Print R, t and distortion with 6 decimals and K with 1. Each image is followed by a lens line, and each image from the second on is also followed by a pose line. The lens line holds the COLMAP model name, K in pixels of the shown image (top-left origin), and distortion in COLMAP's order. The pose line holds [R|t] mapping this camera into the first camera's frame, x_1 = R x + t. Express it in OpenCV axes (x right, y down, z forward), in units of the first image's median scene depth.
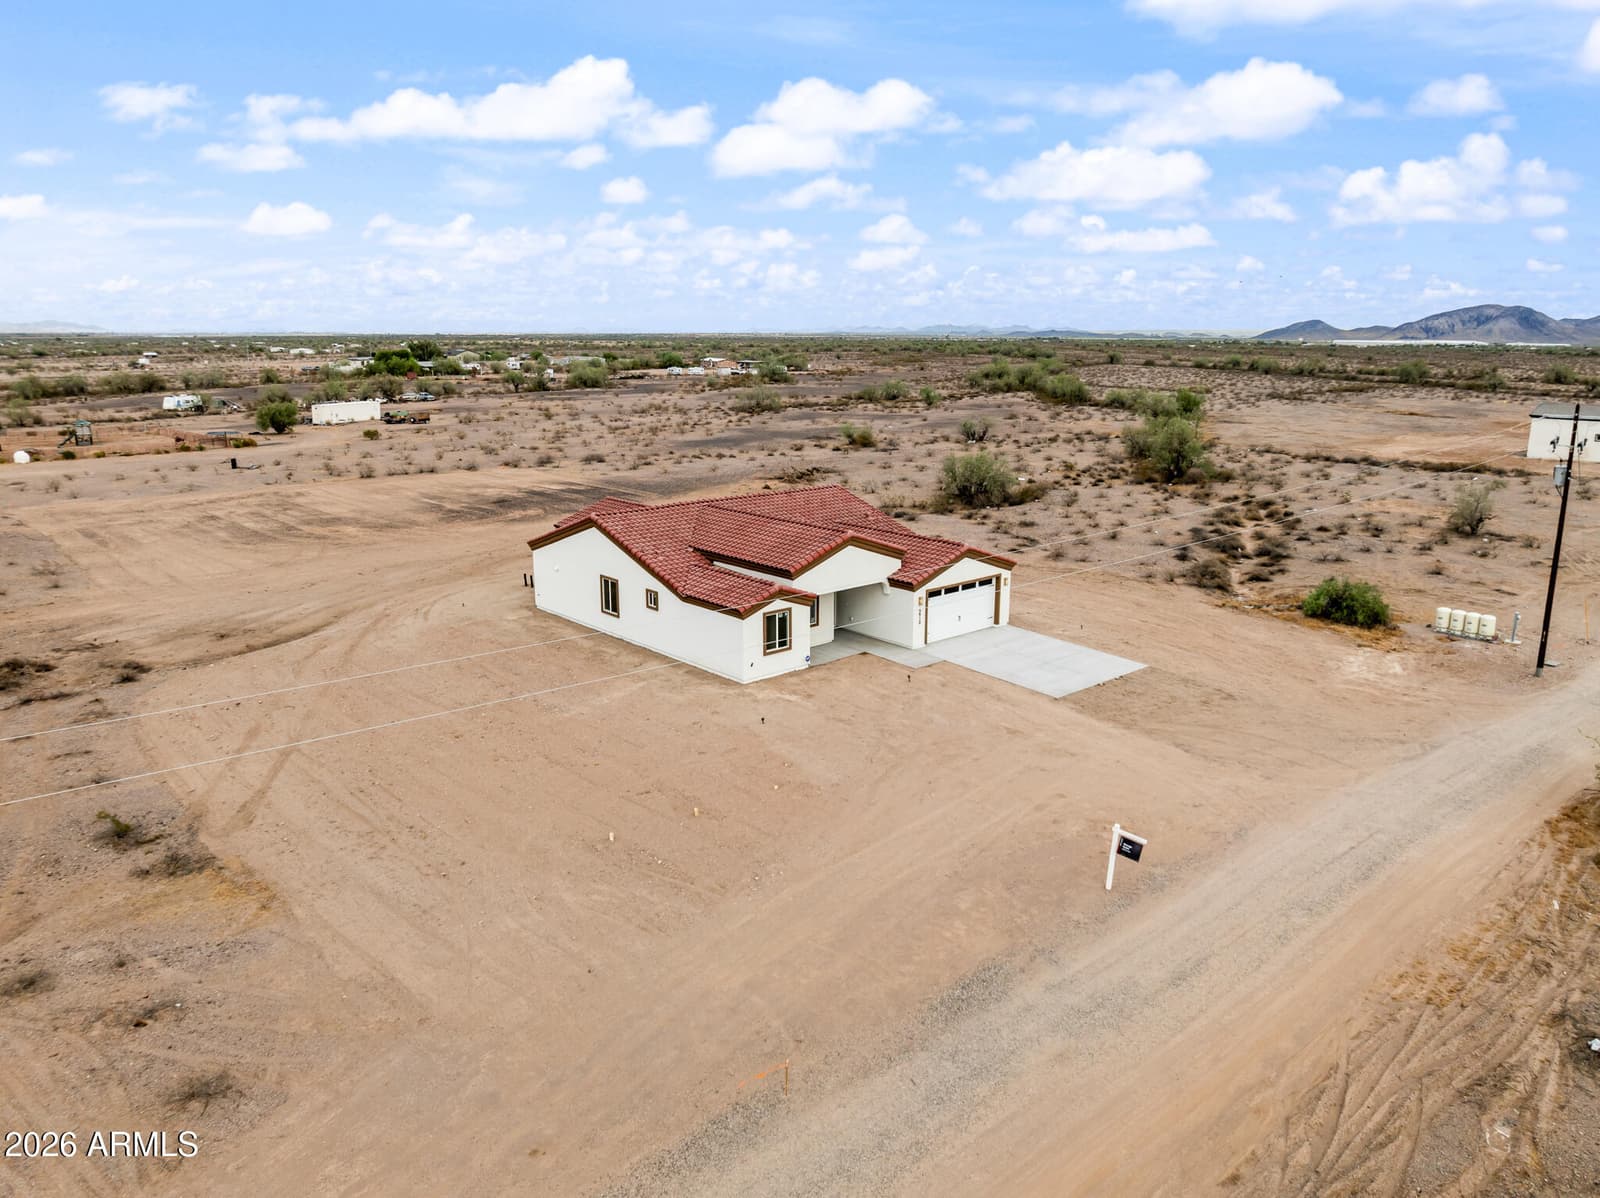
lens RADIAL K [[1126.3, 0, 807.0], [0, 1126.3, 594.2], [0, 0, 1]] dist [-0.036974, 0.002569]
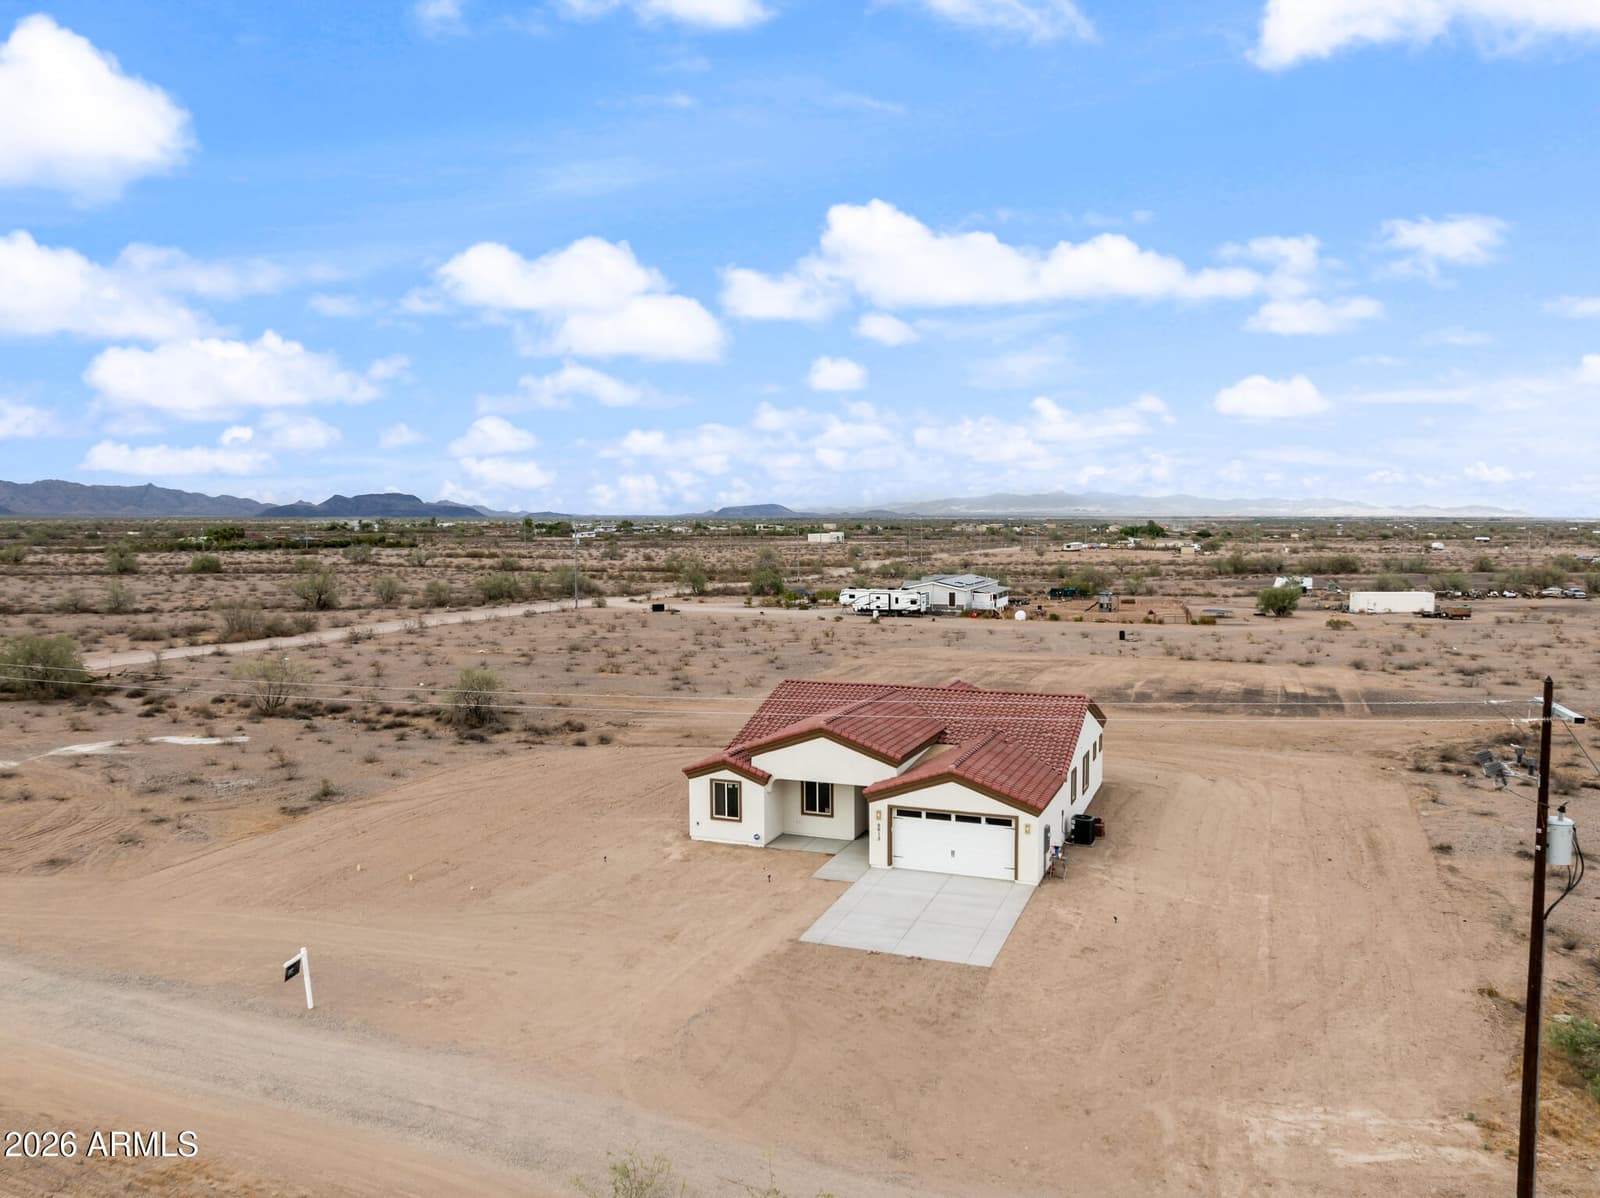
lens RADIAL K [[1162.9, 0, 807.9], [0, 1162.9, 591.5], [0, 0, 1]] dist [-0.040297, 0.005627]
pose [[0.446768, 0.052130, -0.893130, 0.922699], [-0.199852, 0.978889, -0.042836, -0.121050], [0.872042, 0.197631, 0.447755, 0.515683]]
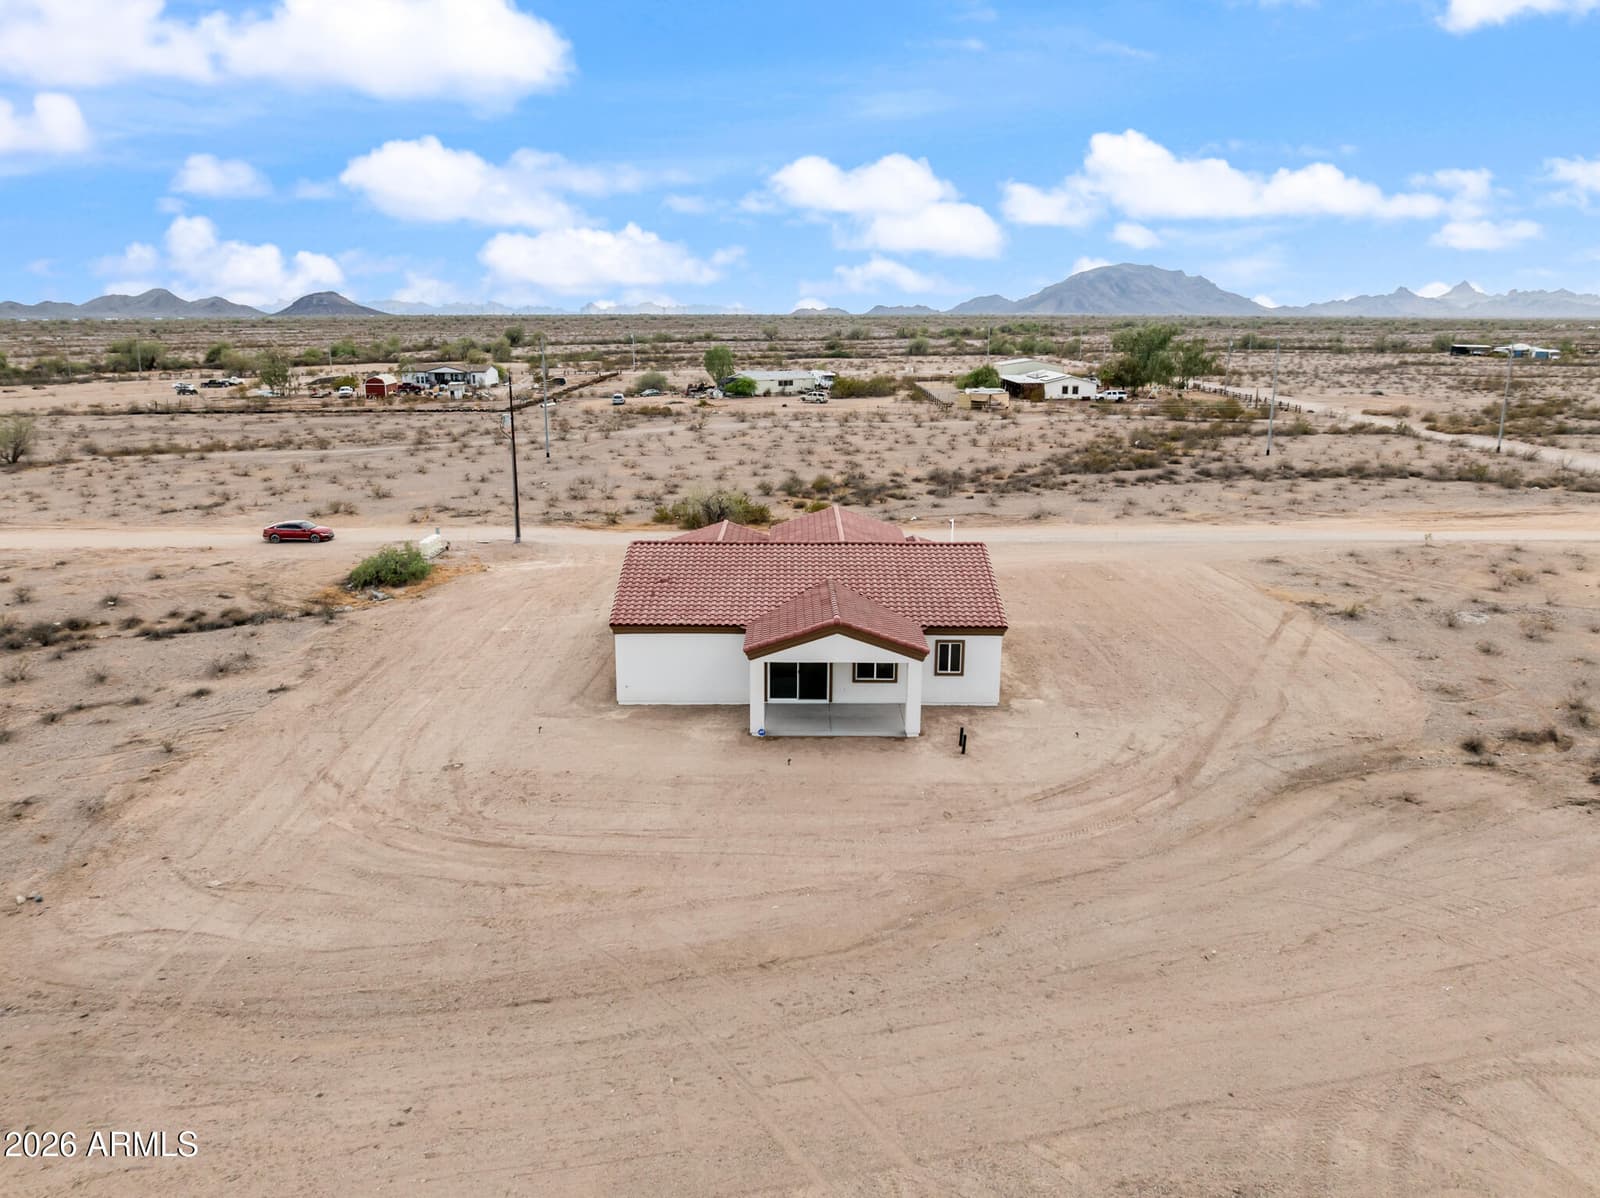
lens RADIAL K [[1162.9, 0, 807.9], [0, 1162.9, 591.5], [0, 0, 1]] dist [-0.040297, 0.005627]
pose [[-0.752545, -0.161222, 0.638501, -0.773982], [0.142359, 0.906817, 0.396759, -0.482781], [-0.642969, 0.389475, -0.659469, 1.900654]]
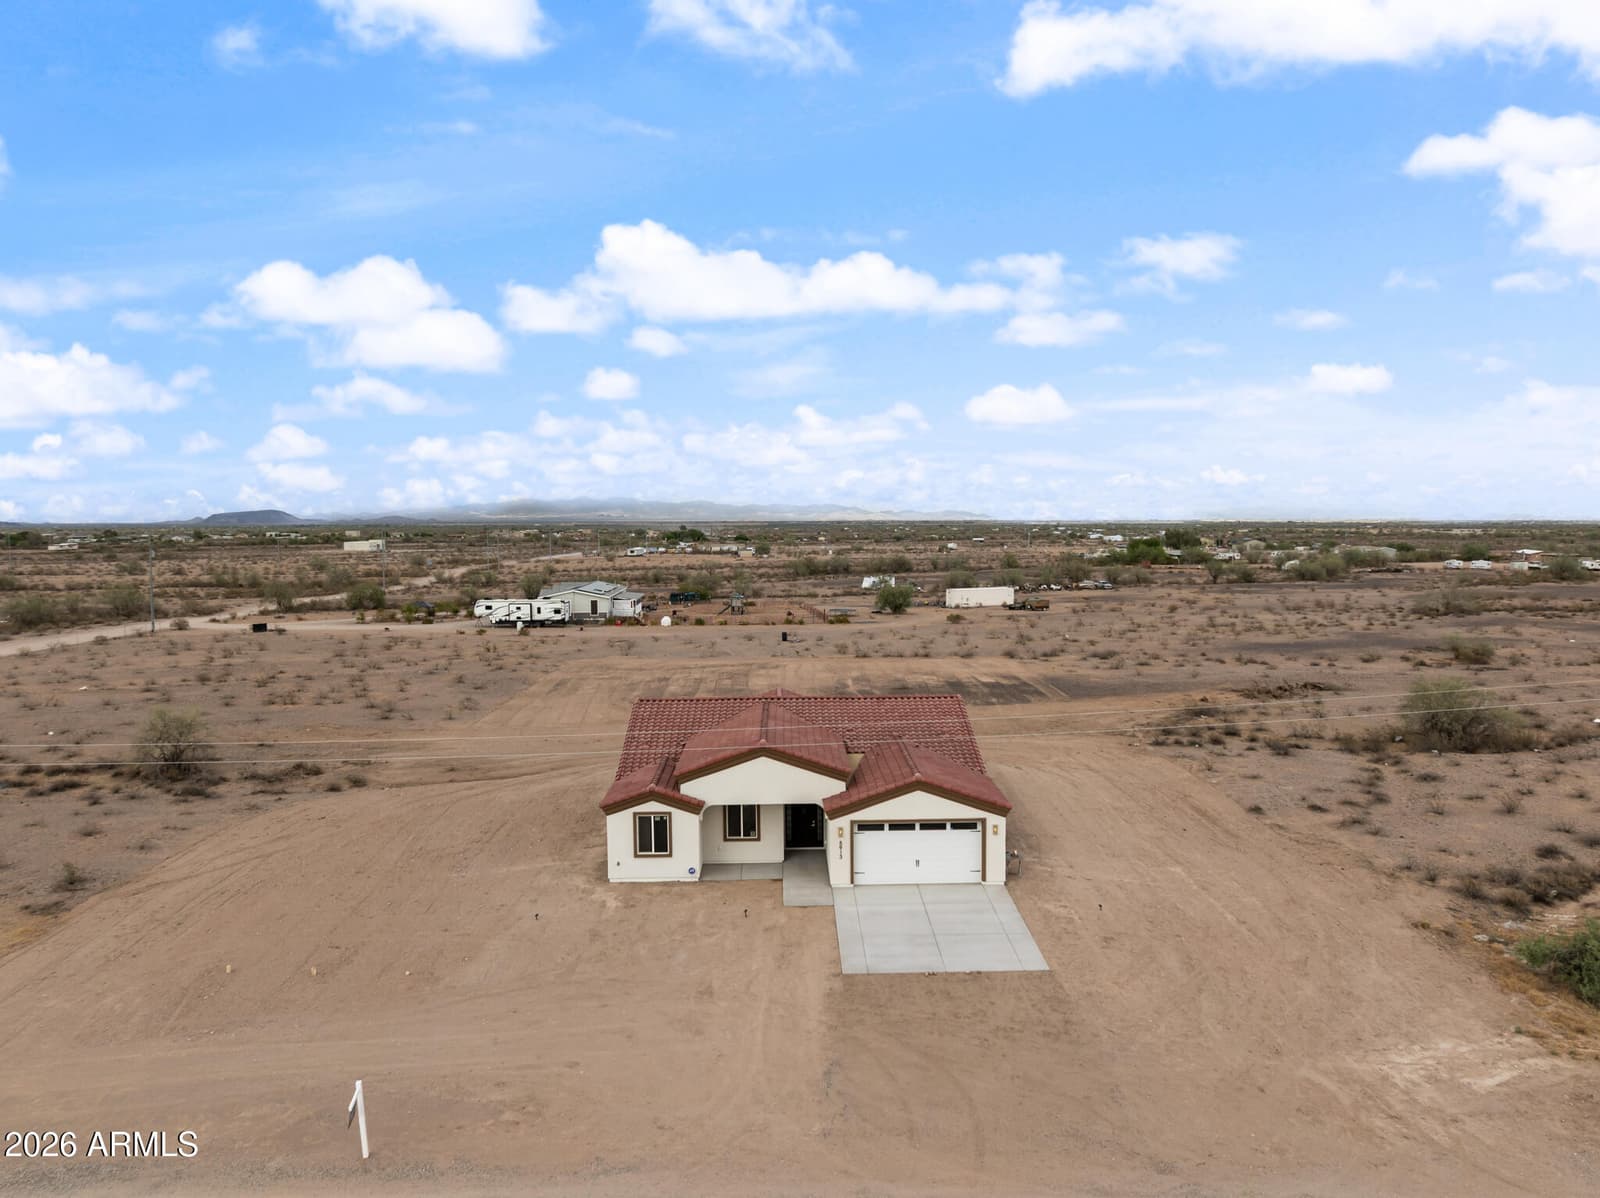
lens RADIAL K [[1162.9, 0, 807.9], [0, 1162.9, 591.5], [0, 0, 1]] dist [-0.040297, 0.005627]
pose [[0.761118, 0.030657, -0.647888, 0.674319], [-0.138692, 0.983472, -0.116395, -0.070395], [0.633611, 0.178448, 0.752790, 0.288657]]
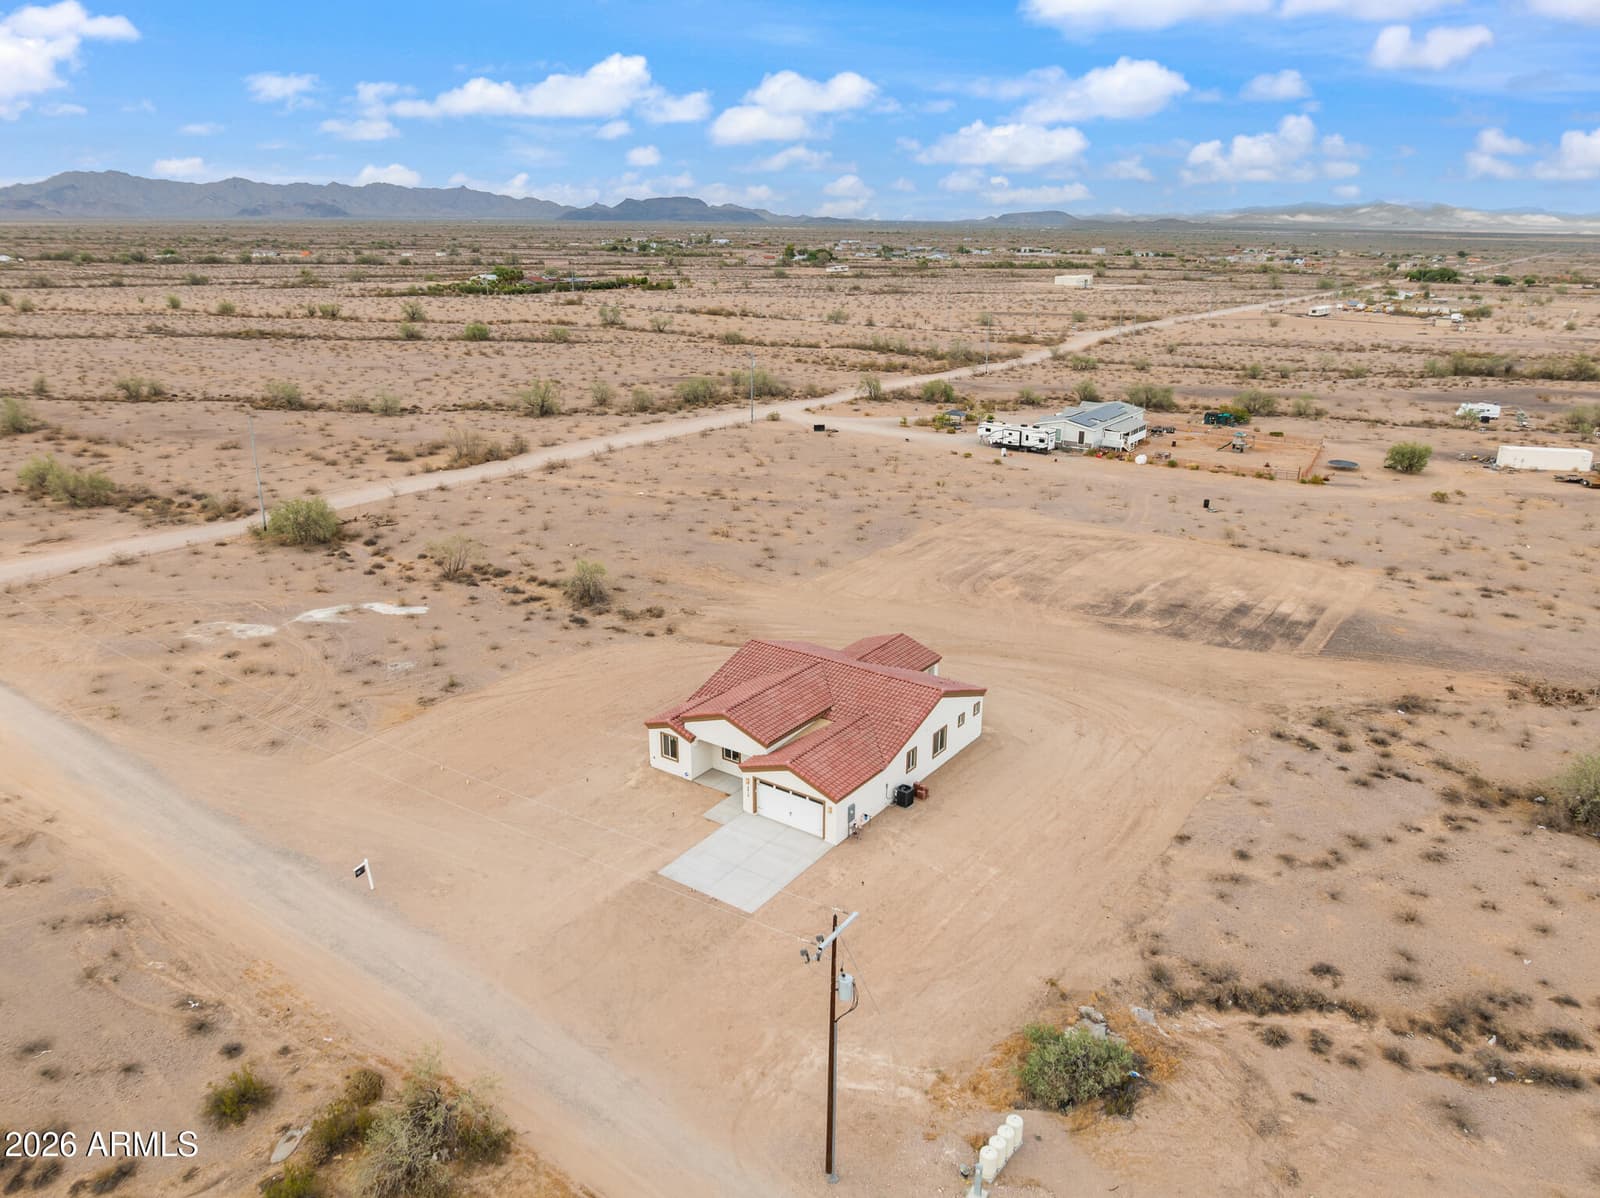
lens RADIAL K [[1126.3, 0, 807.0], [0, 1126.3, 594.2], [0, 0, 1]] dist [-0.036974, 0.002569]
pose [[0.224505, 0.303911, -0.925870, 1.336431], [-0.229794, 0.939840, 0.252776, -0.578230], [0.946991, 0.156010, 0.280836, 0.674167]]
